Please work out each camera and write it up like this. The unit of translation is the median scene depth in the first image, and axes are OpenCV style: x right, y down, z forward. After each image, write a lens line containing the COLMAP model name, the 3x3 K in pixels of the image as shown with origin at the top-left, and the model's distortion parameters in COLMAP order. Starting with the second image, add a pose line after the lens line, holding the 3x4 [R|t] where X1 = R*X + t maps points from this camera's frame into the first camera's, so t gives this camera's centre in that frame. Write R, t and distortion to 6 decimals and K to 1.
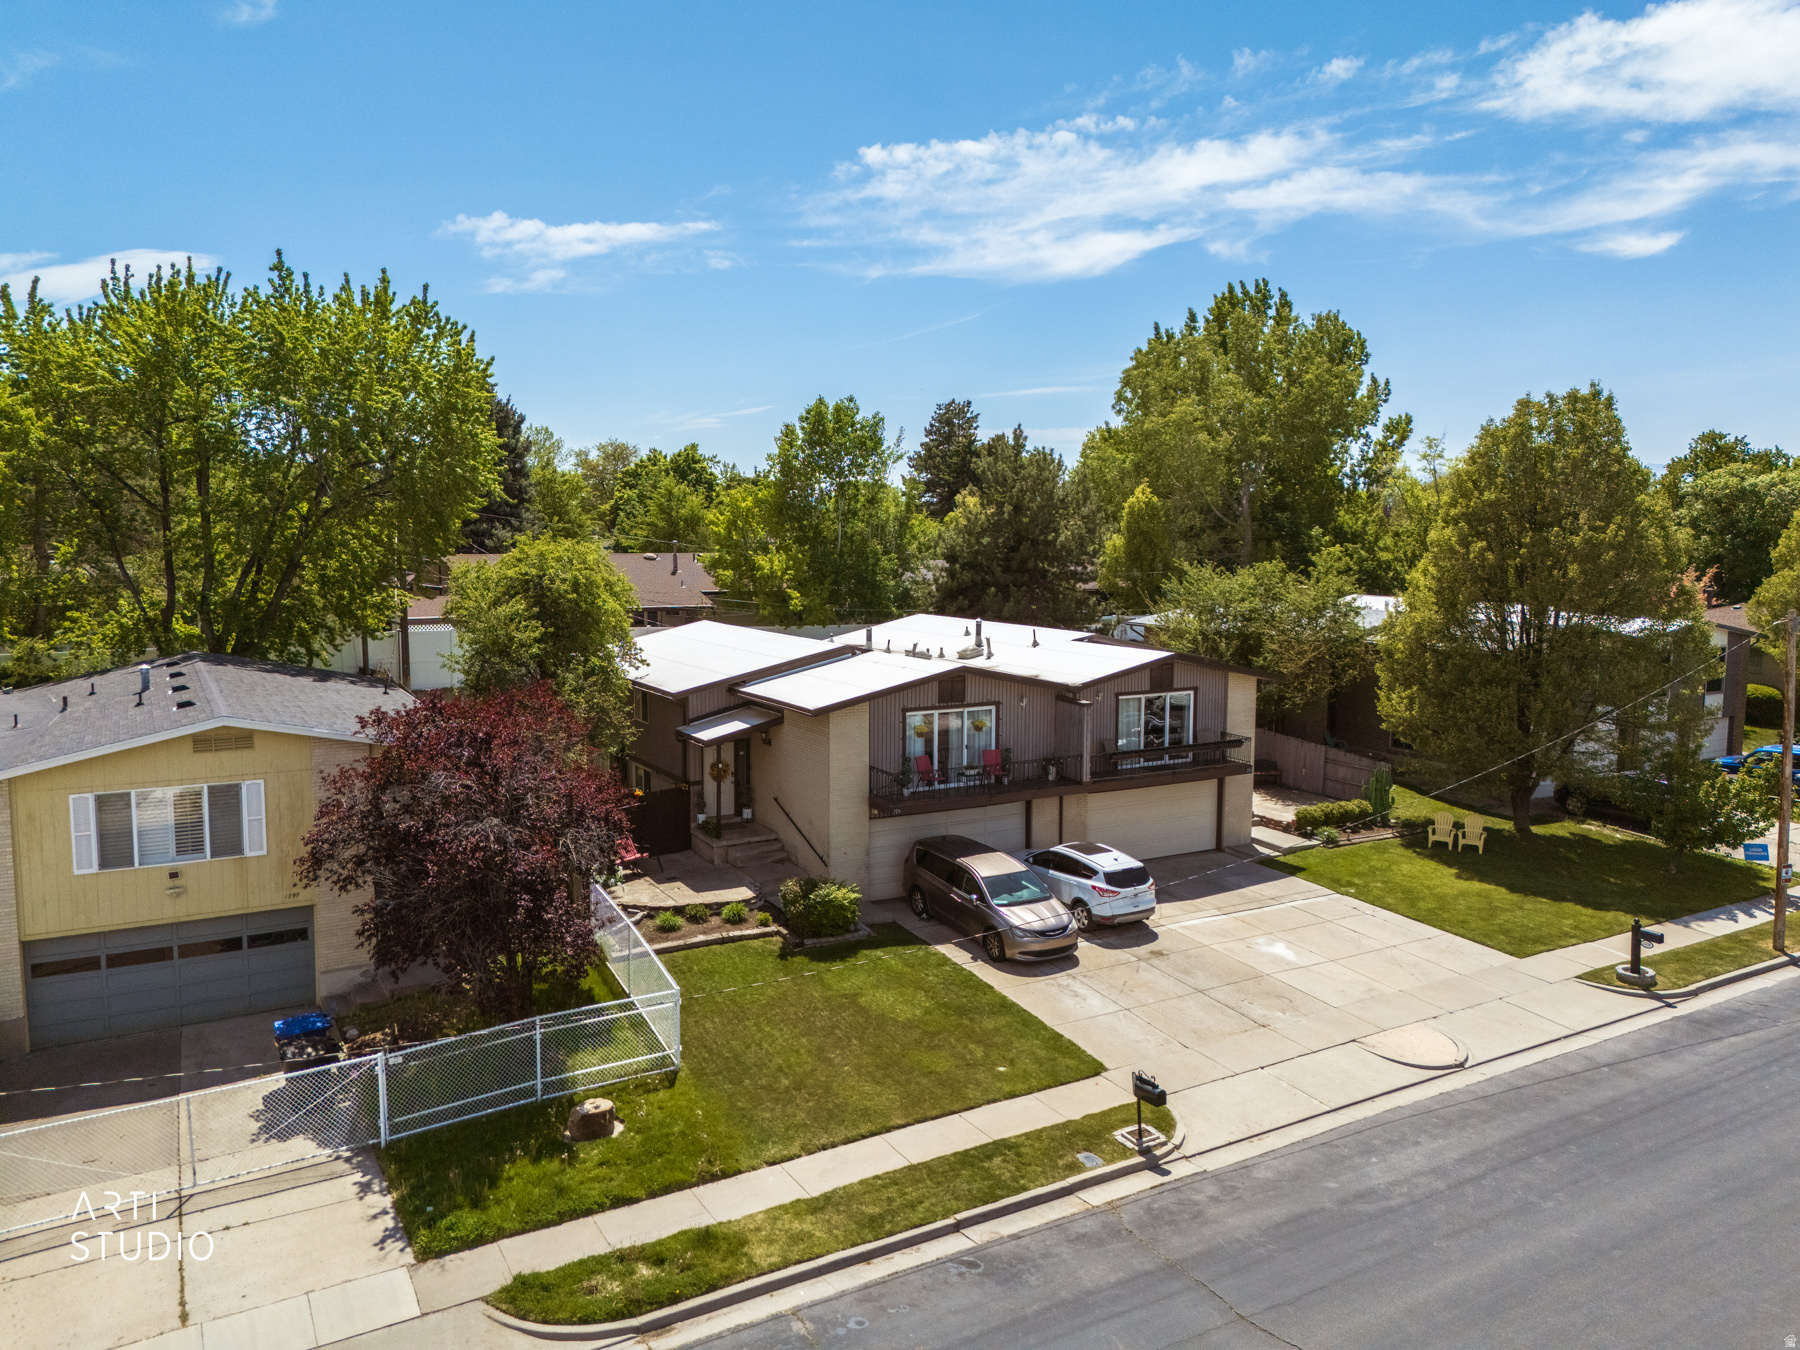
lens RADIAL K [[1325.7, 0, 906.3], [0, 1325.7, 672.8], [0, 0, 1]] dist [0.068556, -0.060918]
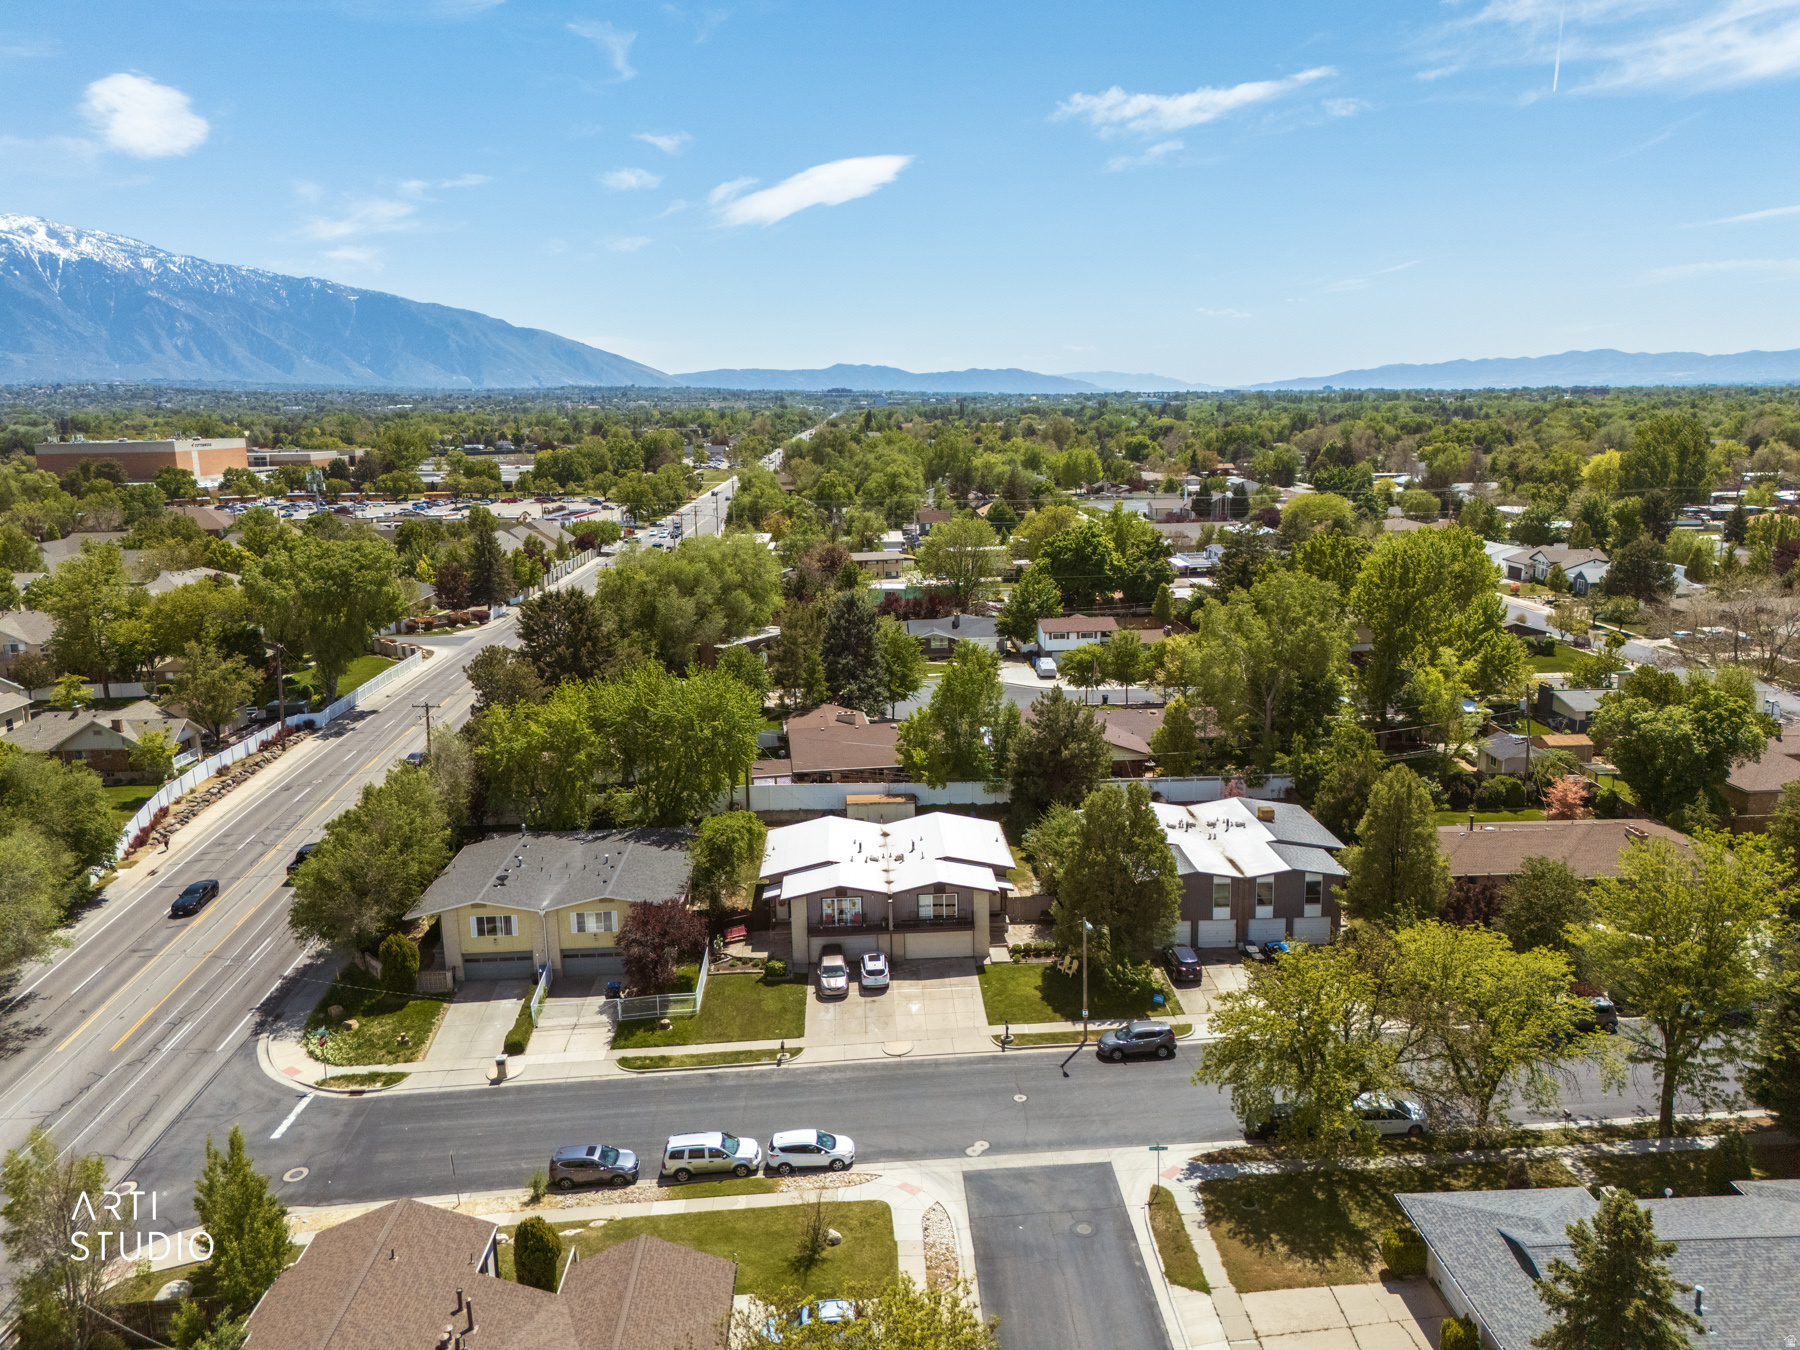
lens RADIAL K [[1325.7, 0, 906.3], [0, 1325.7, 672.8], [0, 0, 1]] dist [0.068556, -0.060918]
pose [[0.888636, 0.067753, -0.453581, 1.589738], [-0.024809, 0.994681, 0.099974, -0.831623], [0.457941, -0.077588, 0.885590, -1.554557]]
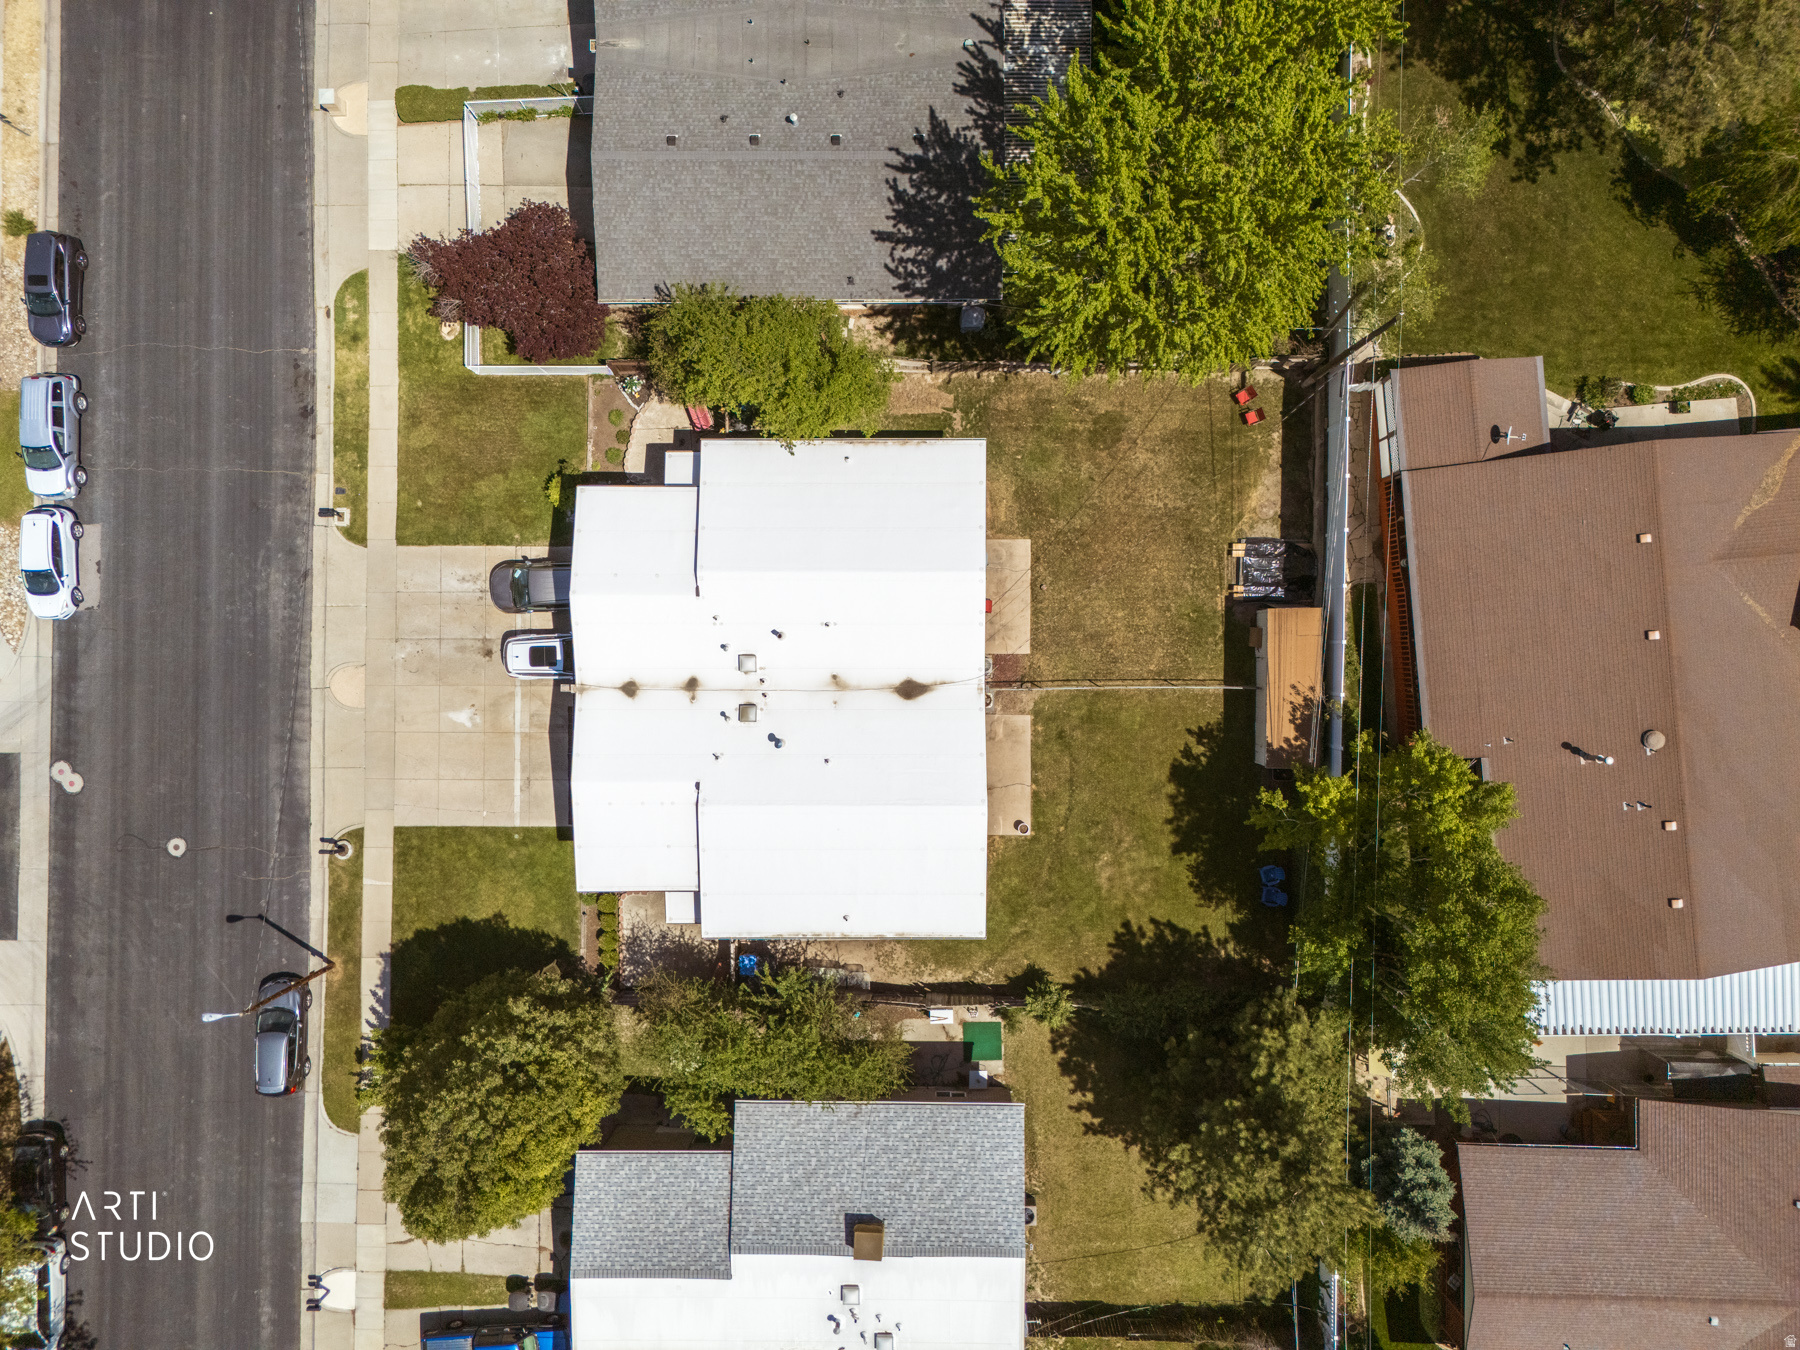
lens RADIAL K [[1325.7, 0, 906.3], [0, 1325.7, 672.8], [0, 0, 1]] dist [0.068556, -0.060918]
pose [[-0.498264, 0.866982, 0.008658, -0.092721], [-0.085715, -0.059193, 0.994560, -1.734361], [0.862778, 0.494812, 0.103807, 1.373387]]
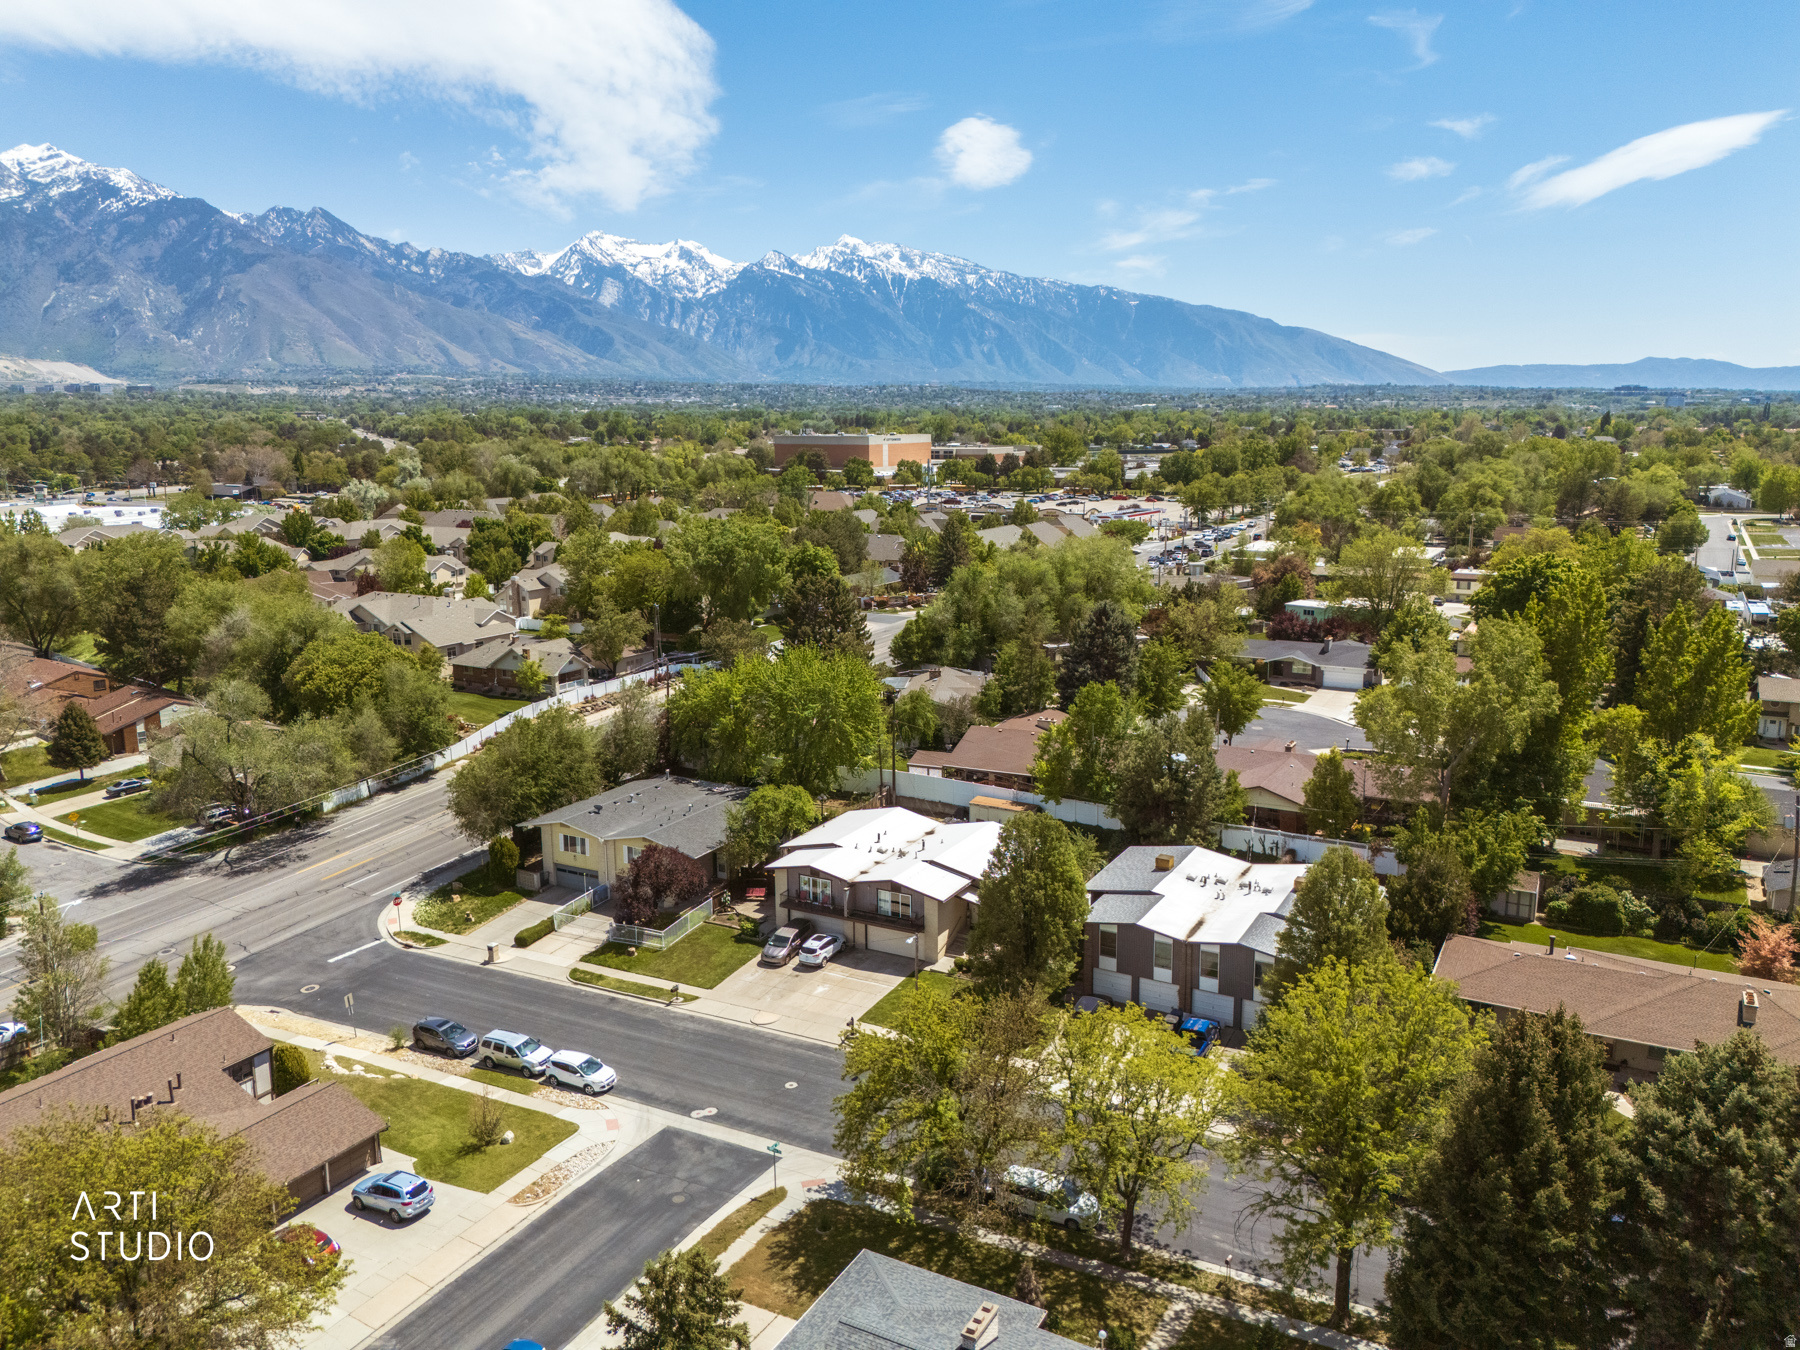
lens RADIAL K [[1325.7, 0, 906.3], [0, 1325.7, 672.8], [0, 0, 1]] dist [0.068556, -0.060918]
pose [[0.523550, 0.155220, -0.837736, 2.928239], [-0.083950, 0.987878, 0.130573, -0.951711], [0.847849, 0.001967, 0.530235, -0.446189]]
